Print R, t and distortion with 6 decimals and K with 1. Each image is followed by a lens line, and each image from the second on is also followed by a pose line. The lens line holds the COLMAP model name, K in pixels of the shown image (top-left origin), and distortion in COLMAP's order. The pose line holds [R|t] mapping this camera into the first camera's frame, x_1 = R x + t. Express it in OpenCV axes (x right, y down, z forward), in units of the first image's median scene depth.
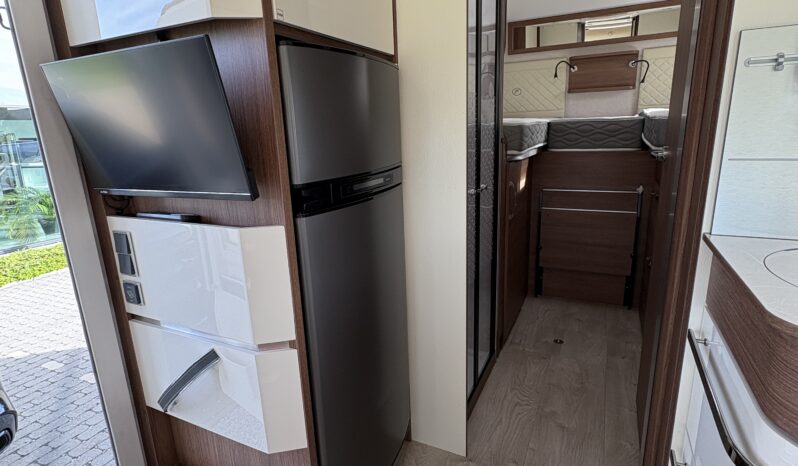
lens RADIAL K [[420.6, 0, 399.0], [0, 420.6, 233.0], [0, 0, 1]] dist [0.002848, 0.000823]
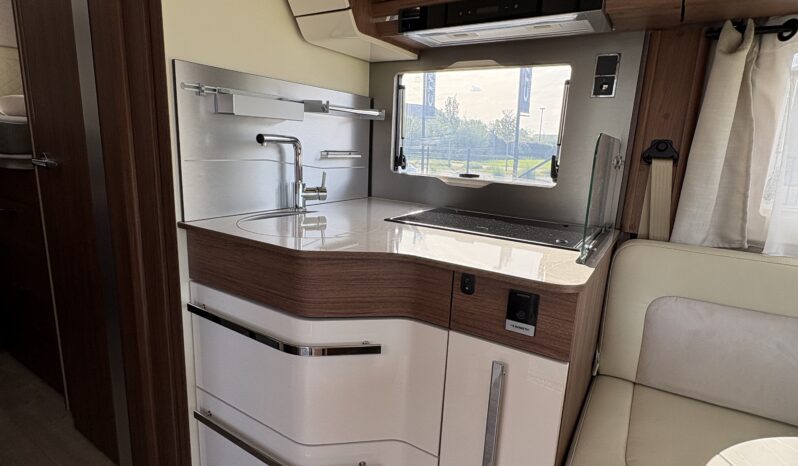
lens RADIAL K [[420.6, 0, 399.0], [0, 420.6, 233.0], [0, 0, 1]] dist [0.002848, 0.000823]
pose [[0.107514, -0.167135, 0.980054, -0.363730], [0.198758, 0.969482, 0.143528, -0.013167], [-0.974134, 0.179362, 0.137452, 0.202081]]
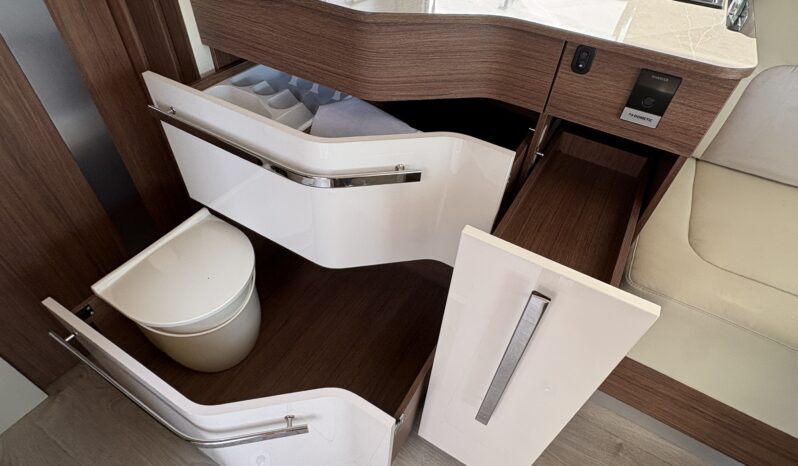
lens RADIAL K [[420.6, 0, 399.0], [0, 420.6, 233.0], [0, 0, 1]] dist [0.002848, 0.000823]
pose [[0.077716, -0.677151, 0.731728, -0.234394], [0.193344, 0.730251, 0.655250, -0.056624], [-0.978048, 0.090552, 0.187675, 0.382740]]
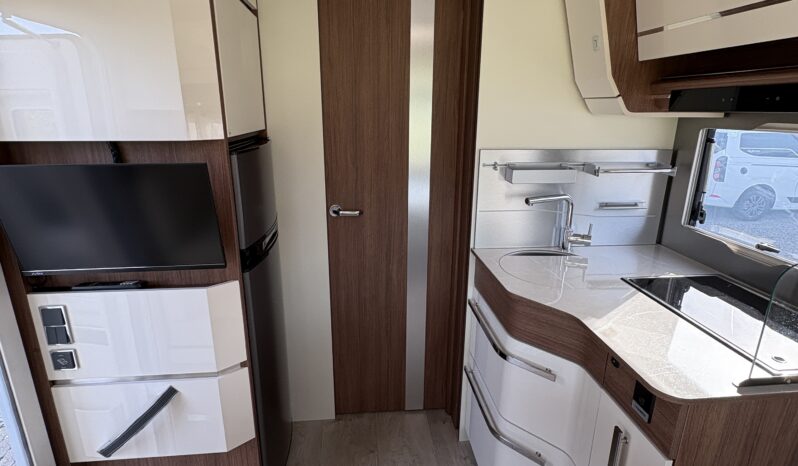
lens RADIAL K [[424.0, 0, 399.0], [0, 424.0, 233.0], [0, 0, 1]] dist [-0.005517, -0.001403]
pose [[0.848313, -0.108097, 0.518343, -0.489144], [0.093952, 0.994135, 0.053560, -0.180732], [-0.521093, 0.003263, 0.853494, -0.421810]]
